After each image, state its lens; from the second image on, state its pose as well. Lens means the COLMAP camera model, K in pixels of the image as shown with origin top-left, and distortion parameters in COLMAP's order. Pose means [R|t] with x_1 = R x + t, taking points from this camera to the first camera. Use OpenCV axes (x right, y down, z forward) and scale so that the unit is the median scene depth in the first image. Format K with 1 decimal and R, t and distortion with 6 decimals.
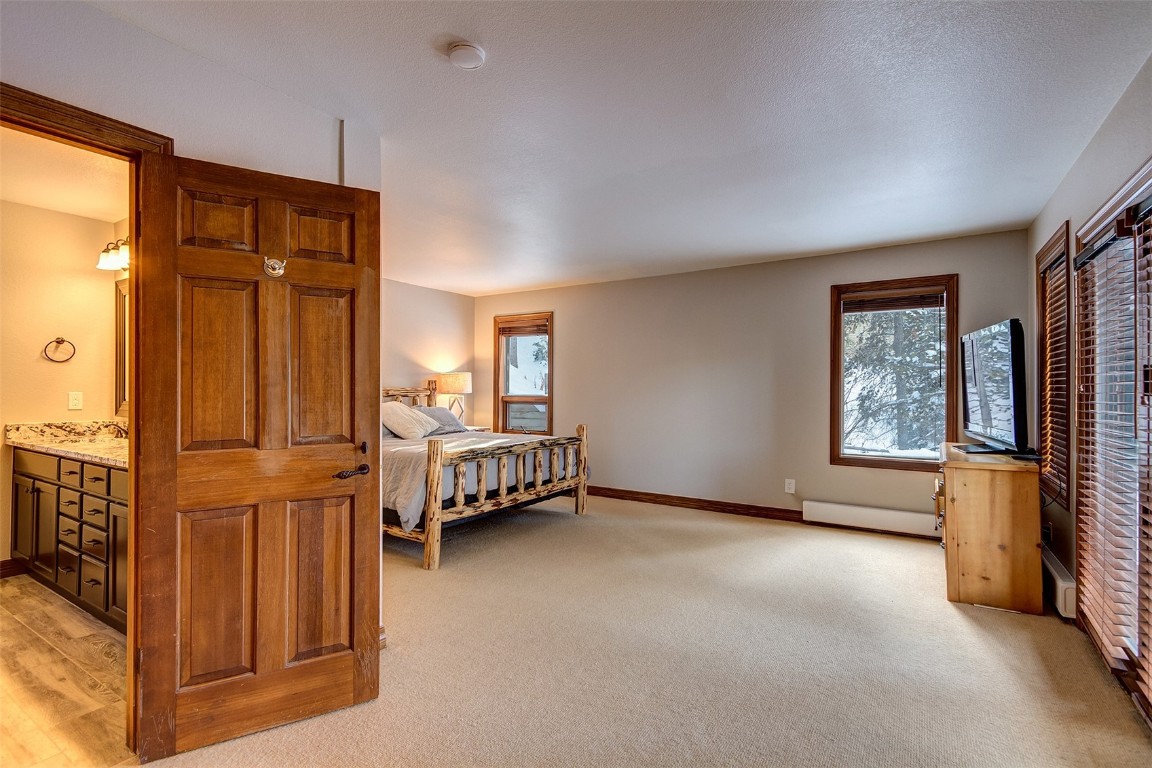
lens RADIAL K [[536.7, 0, 568.7], [0, 536.7, 389.4], [0, 0, 1]] dist [0.003831, -0.000732]
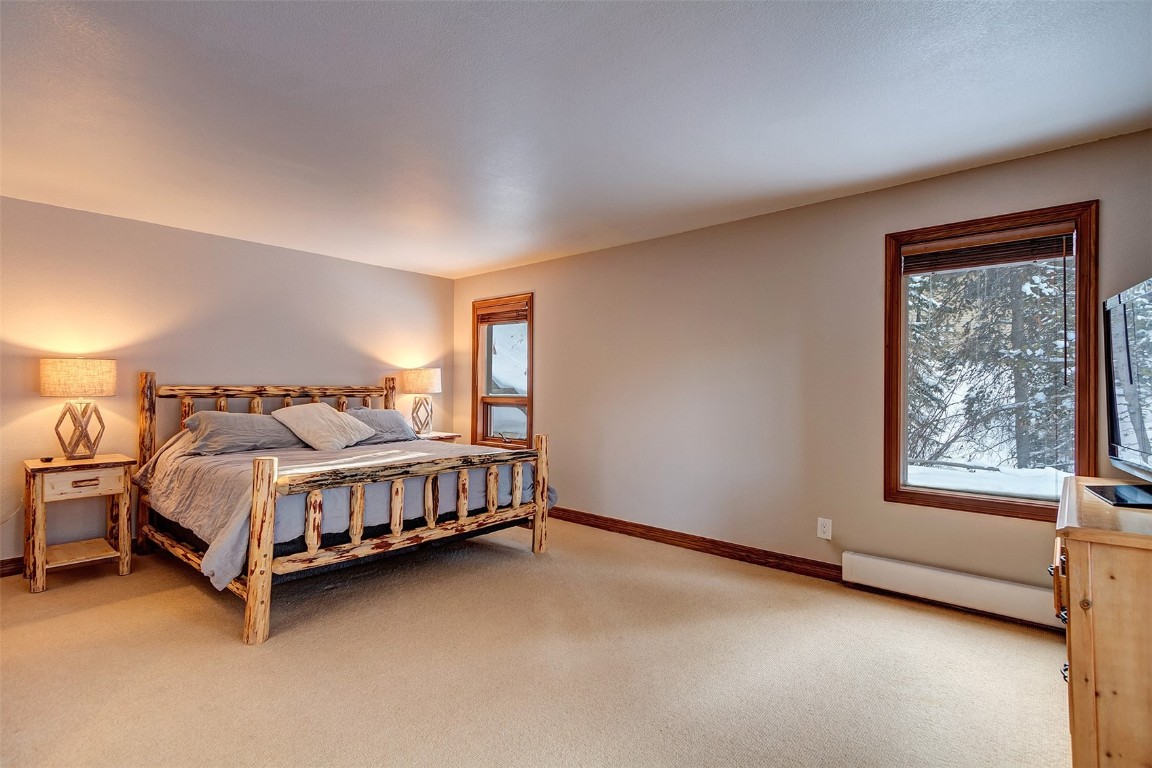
lens RADIAL K [[536.7, 0, 577.2], [0, 536.7, 388.1], [0, 0, 1]] dist [0.003831, -0.000732]
pose [[0.989499, 0.002155, -0.144525, 0.200267], [-0.002561, 0.999993, -0.002627, 0.001495], [0.144518, 0.002969, 0.989498, 0.273158]]
